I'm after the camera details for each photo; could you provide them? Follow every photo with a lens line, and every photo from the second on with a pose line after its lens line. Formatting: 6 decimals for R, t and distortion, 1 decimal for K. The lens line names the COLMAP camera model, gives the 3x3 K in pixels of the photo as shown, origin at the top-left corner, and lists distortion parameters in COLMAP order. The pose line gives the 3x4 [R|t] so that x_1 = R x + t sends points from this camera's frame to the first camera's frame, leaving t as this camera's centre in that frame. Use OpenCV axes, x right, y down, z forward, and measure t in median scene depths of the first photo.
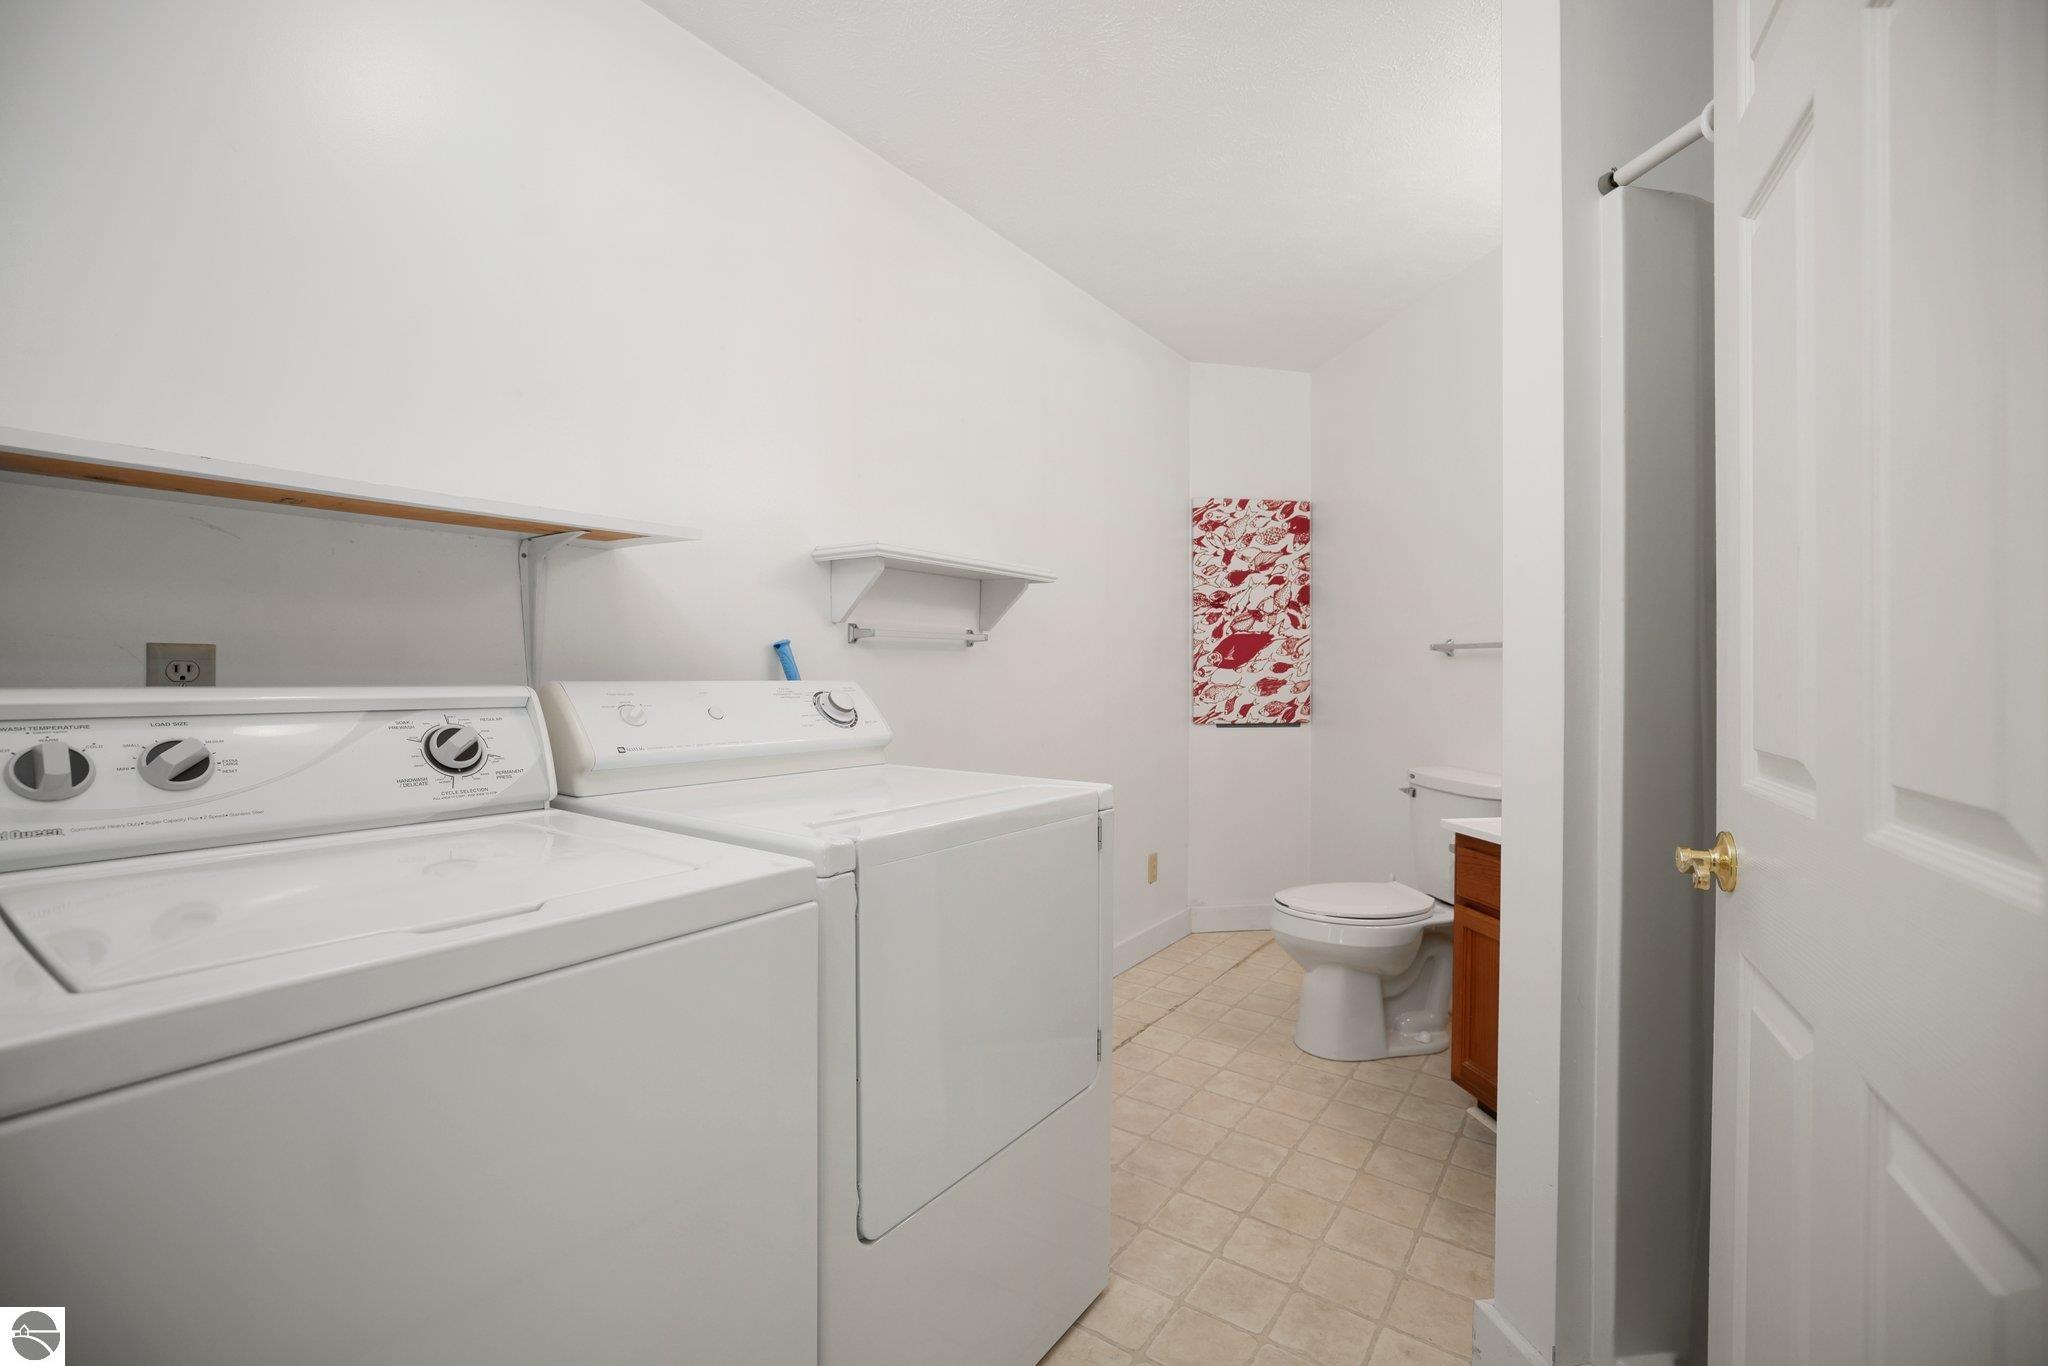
lens RADIAL K [[887.6, 0, 1017.9], [0, 887.6, 683.8], [0, 0, 1]] dist [-0.036093, 0.010301]
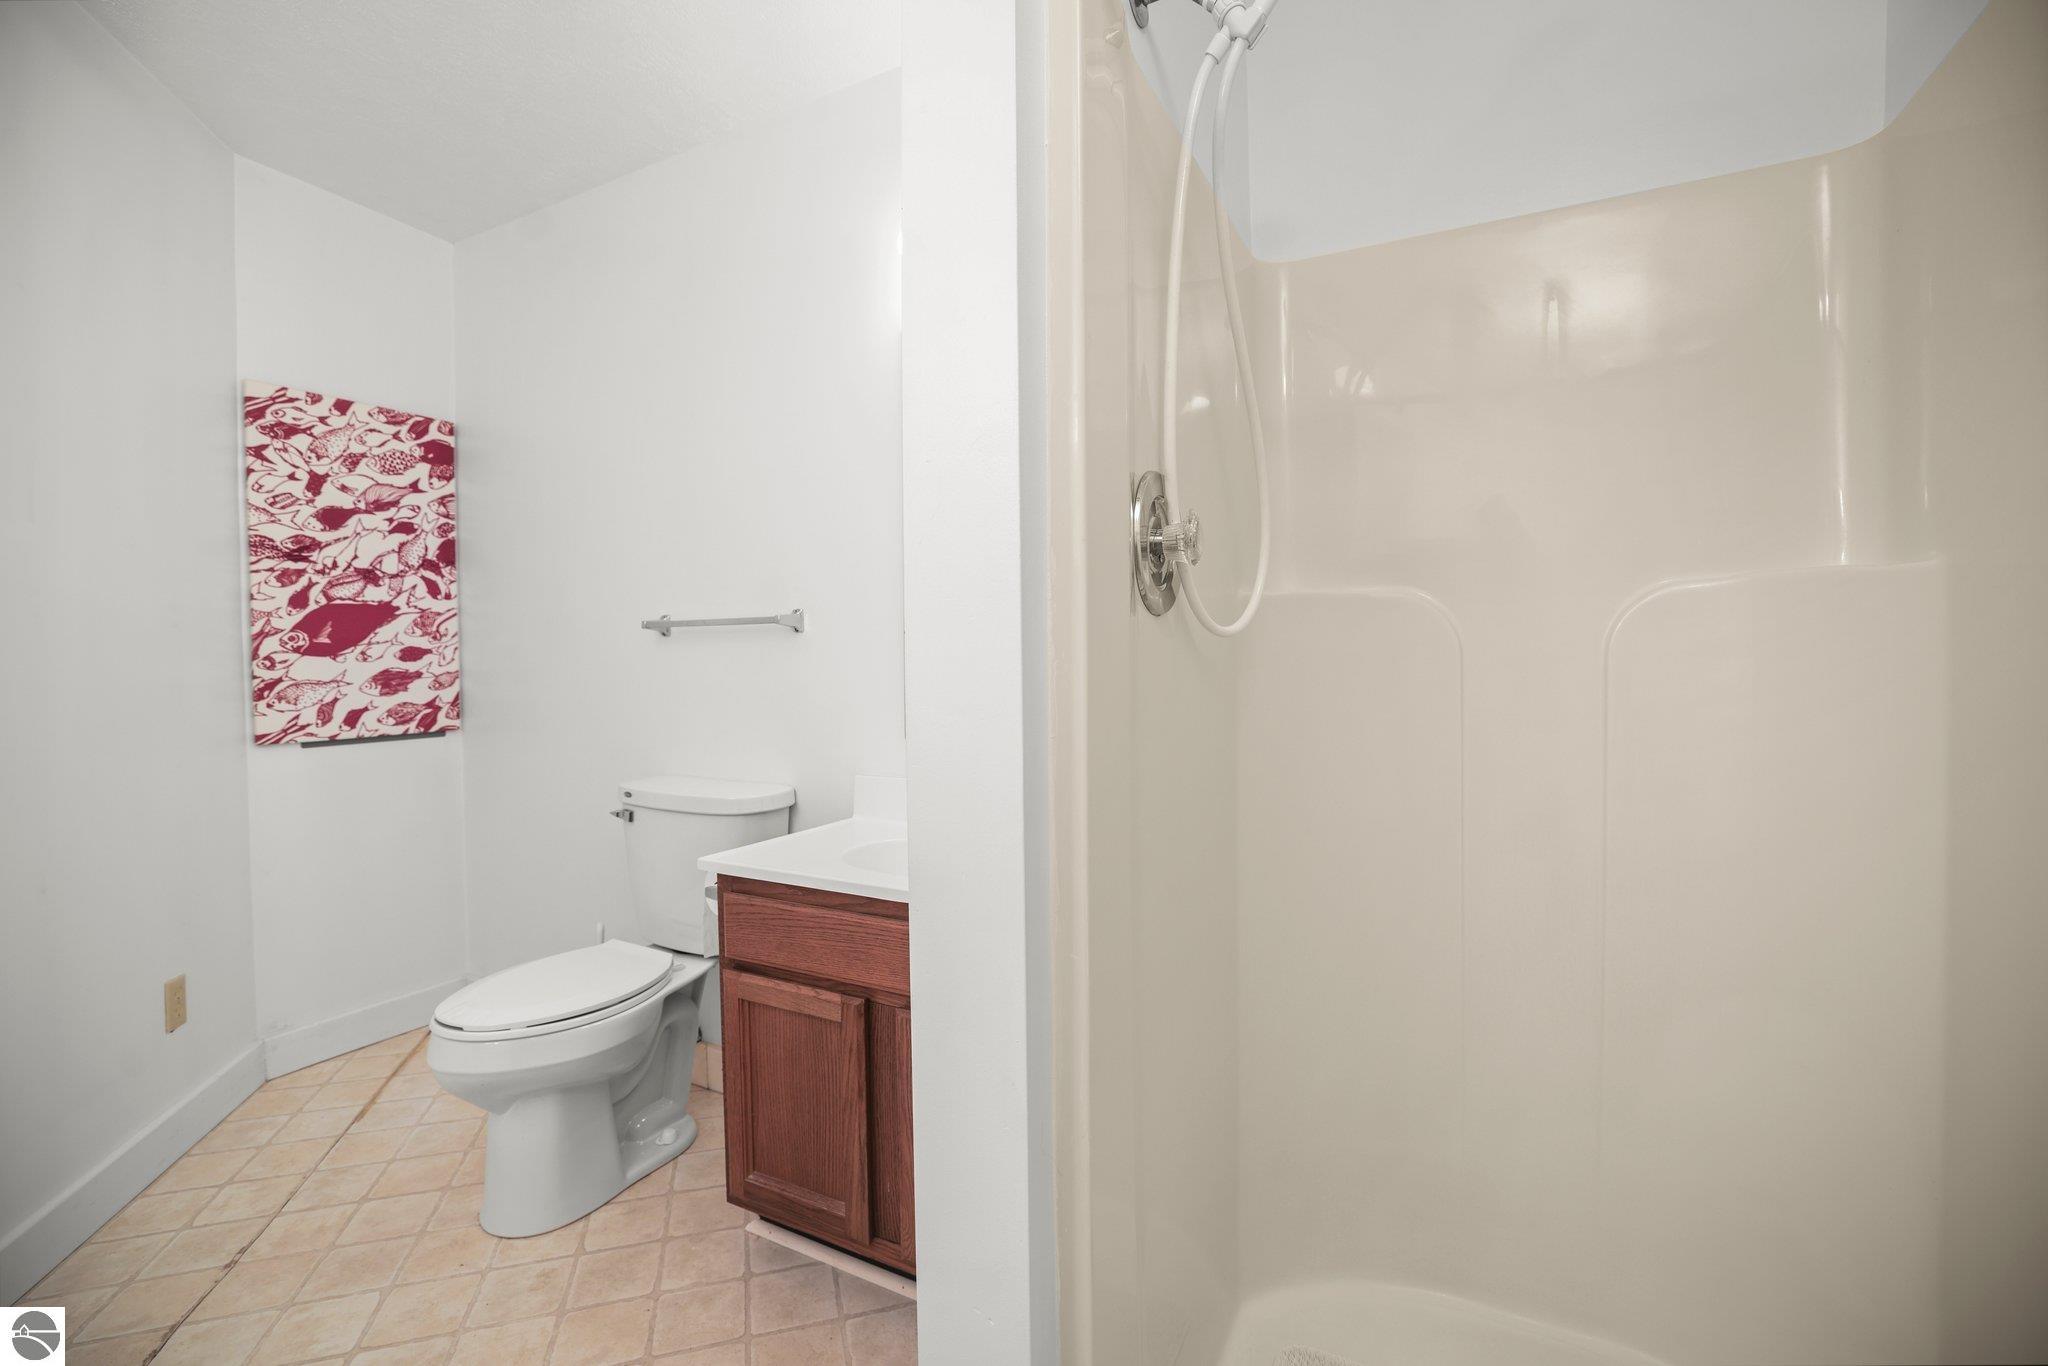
lens RADIAL K [[887.6, 0, 1034.4], [0, 887.6, 668.8], [0, 0, 1]] dist [-0.036093, 0.010301]
pose [[0.595656, -0.023766, 0.802888, 0.036608], [0.023097, 0.999656, 0.012455, -0.003876], [-0.802908, 0.011125, 0.595999, 0.199876]]
